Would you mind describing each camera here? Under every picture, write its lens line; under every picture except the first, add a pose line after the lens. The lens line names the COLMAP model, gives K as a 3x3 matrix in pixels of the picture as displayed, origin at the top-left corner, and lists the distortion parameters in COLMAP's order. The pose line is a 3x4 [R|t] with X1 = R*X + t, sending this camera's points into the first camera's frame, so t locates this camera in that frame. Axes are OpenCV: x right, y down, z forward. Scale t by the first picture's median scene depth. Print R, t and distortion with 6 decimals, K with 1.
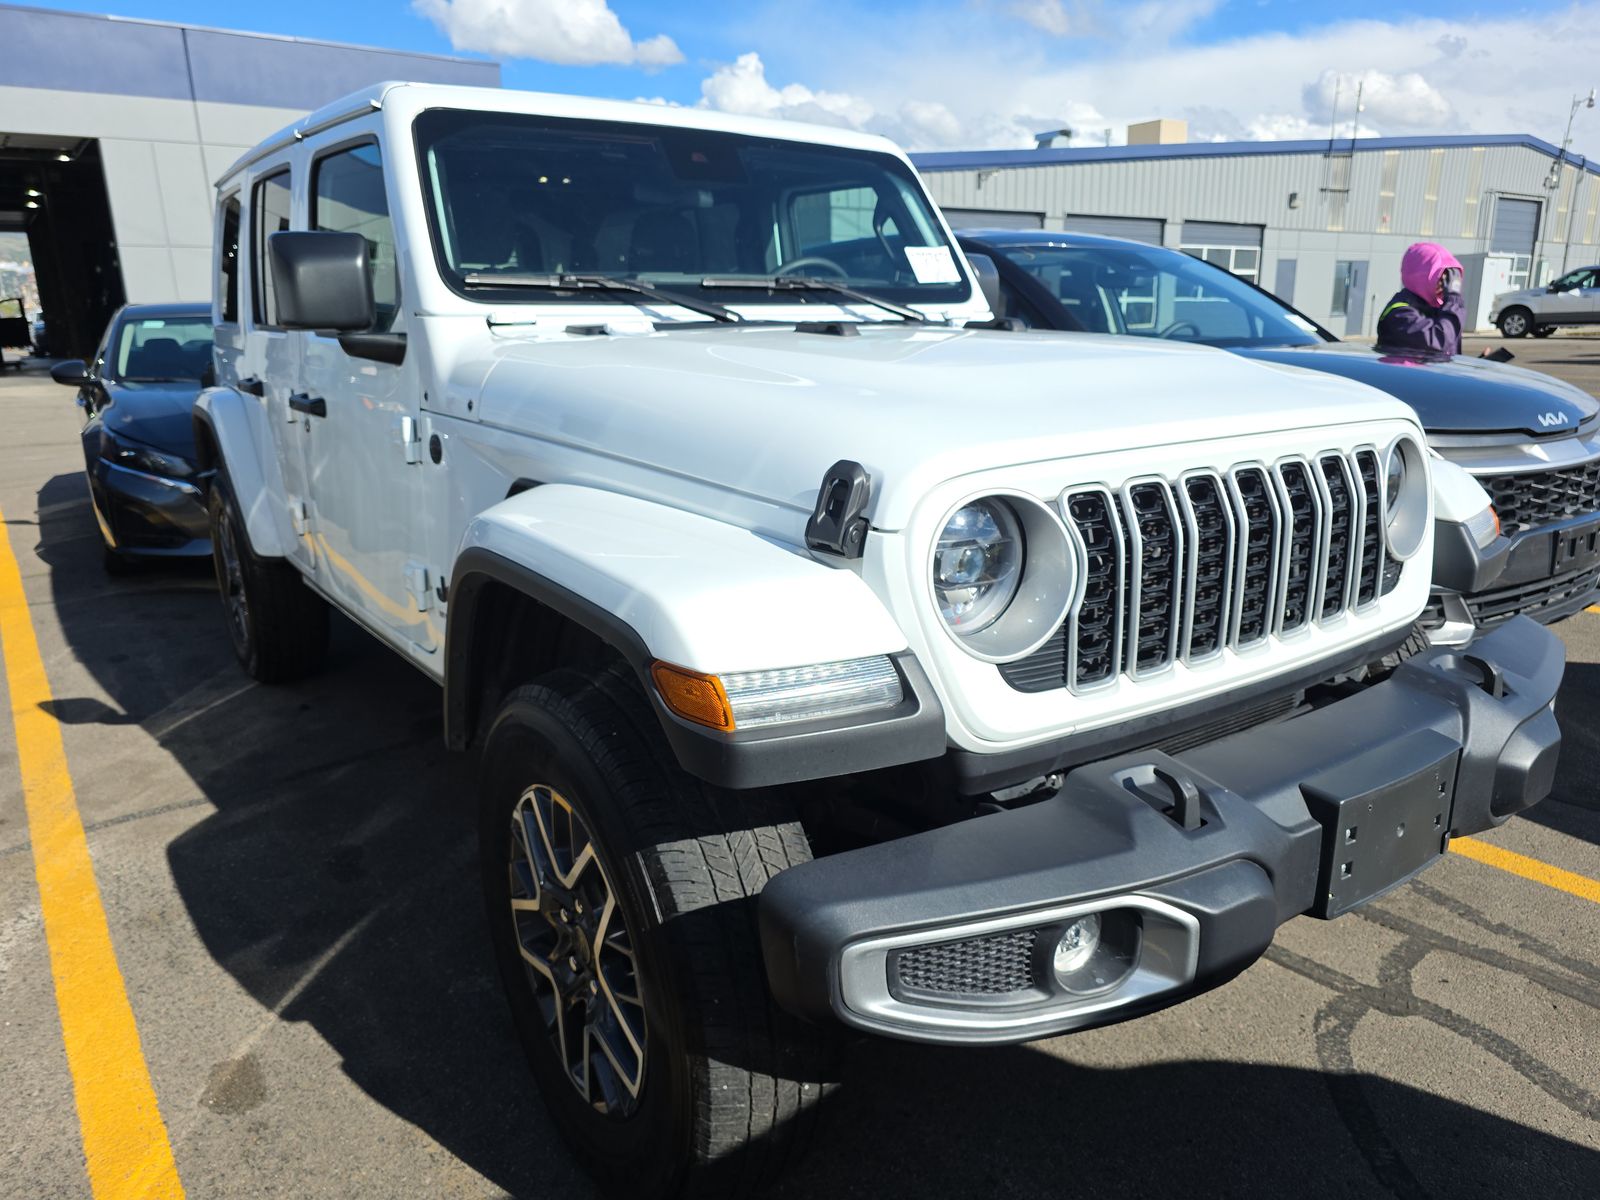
lens RADIAL K [[1109.2, 0, 800.0], [0, 1109.2, 600.0], [0, 0, 1]] dist [0.029251, -0.000965]
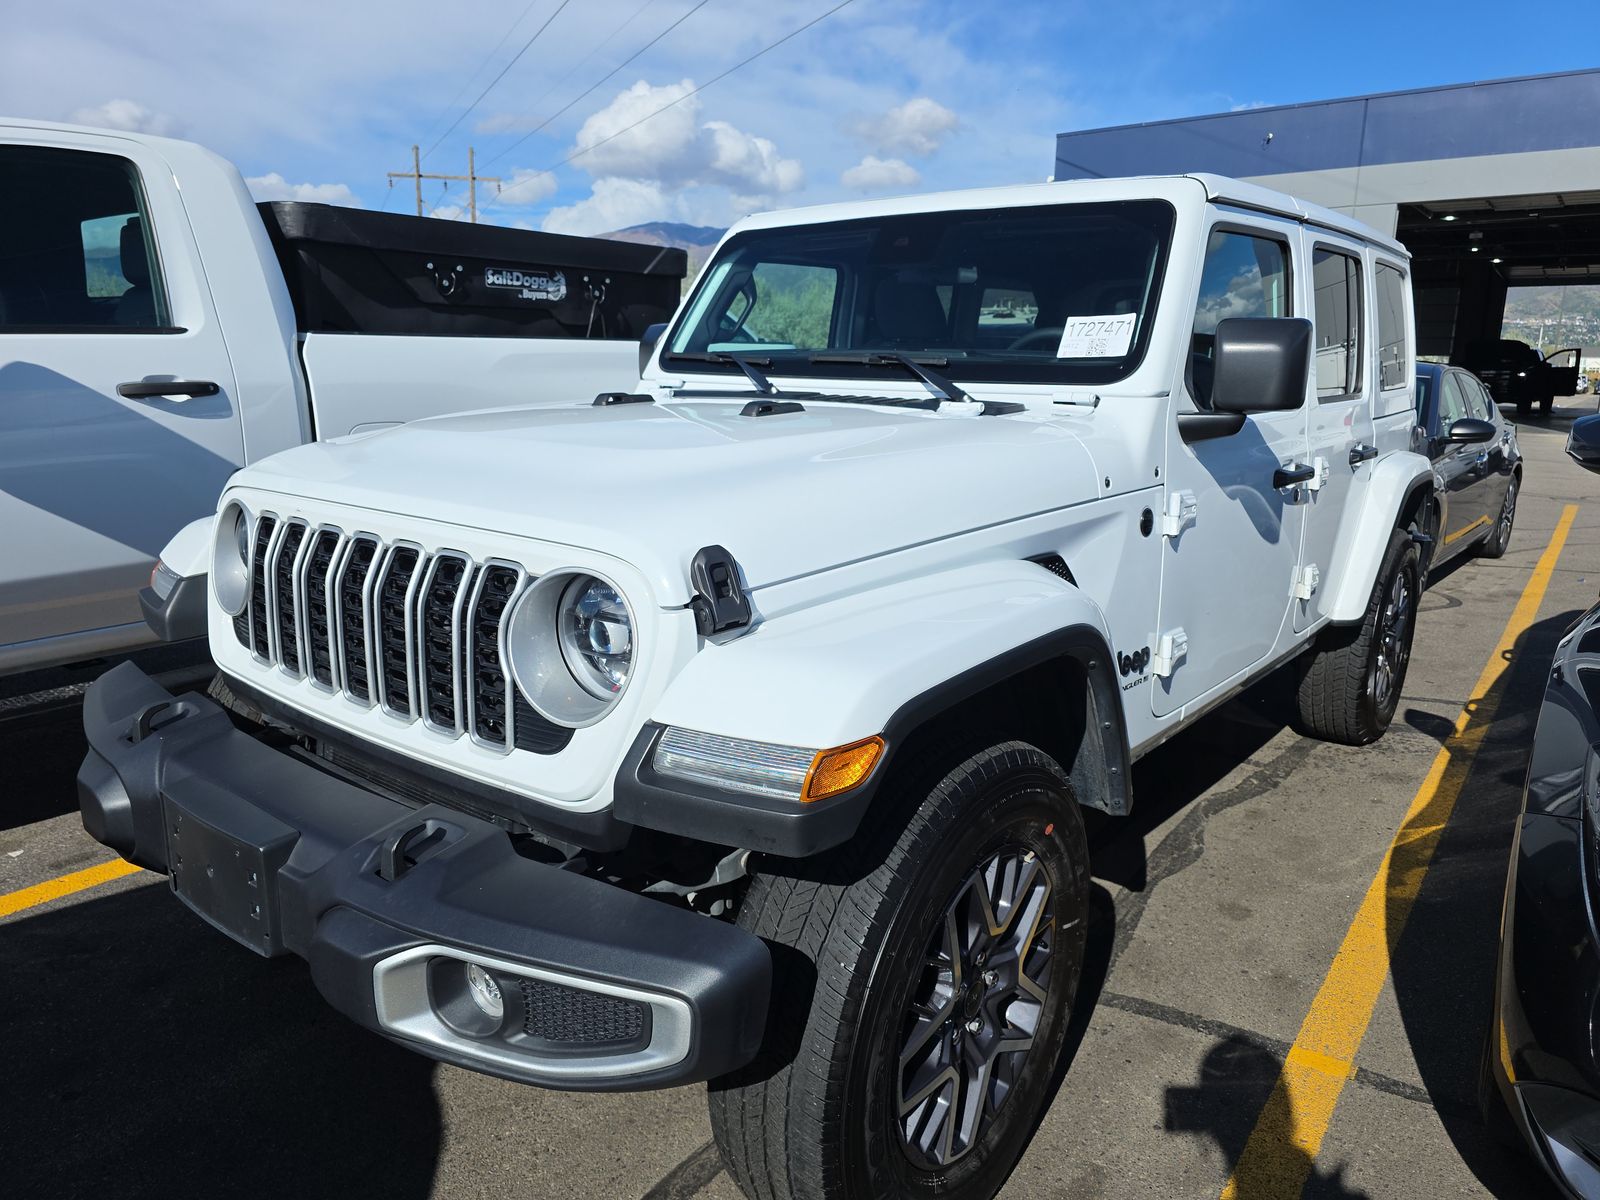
lens RADIAL K [[1130.7, 0, 798.9], [0, 1130.7, 575.0], [0, 0, 1]] dist [0.002586, -0.000173]
pose [[0.250837, 0.188256, -0.949547, 1.007968], [-0.252443, 0.959688, 0.123580, -0.202806], [0.934534, 0.208708, 0.288250, 0.656816]]
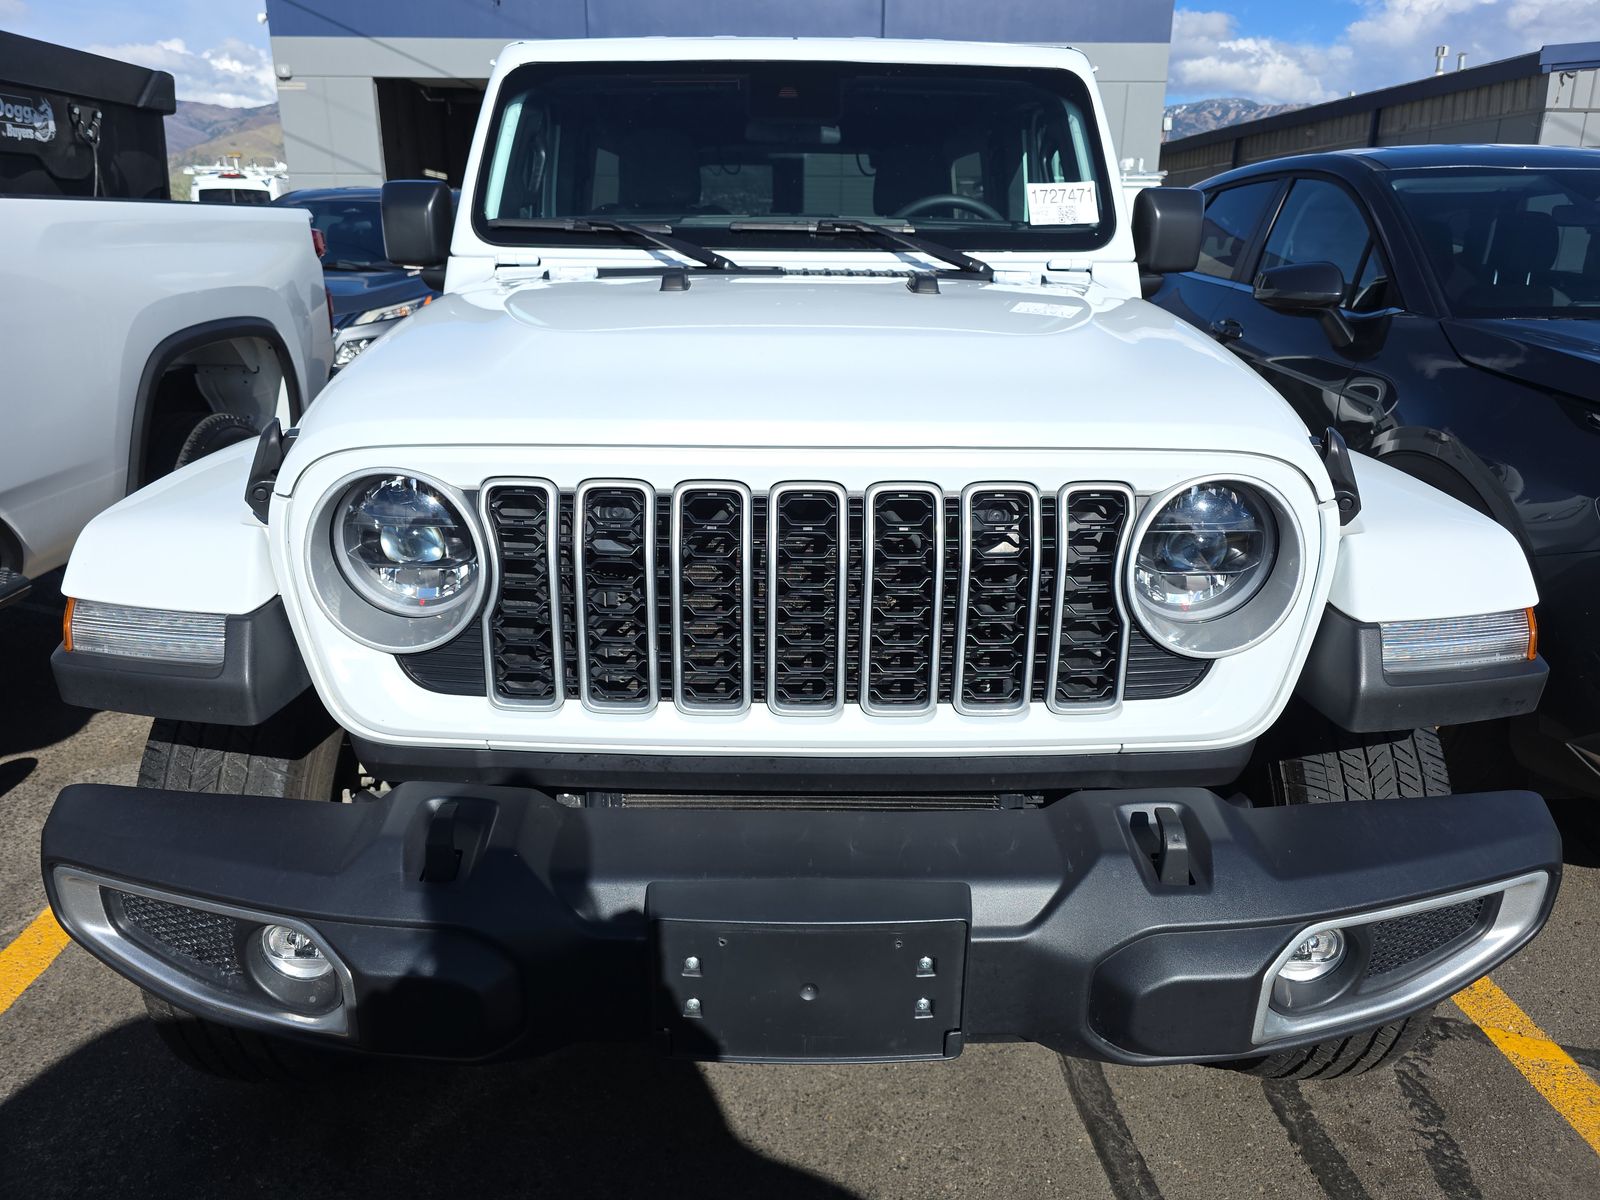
lens RADIAL K [[1054.0, 0, 802.1], [0, 1054.0, 587.8], [0, 0, 1]] dist [0.034581, -0.041615]
pose [[0.813051, 0.192878, -0.549314, 0.615599], [-0.152983, 0.981150, 0.118073, -0.103296], [0.561733, -0.011964, 0.827232, 0.290217]]
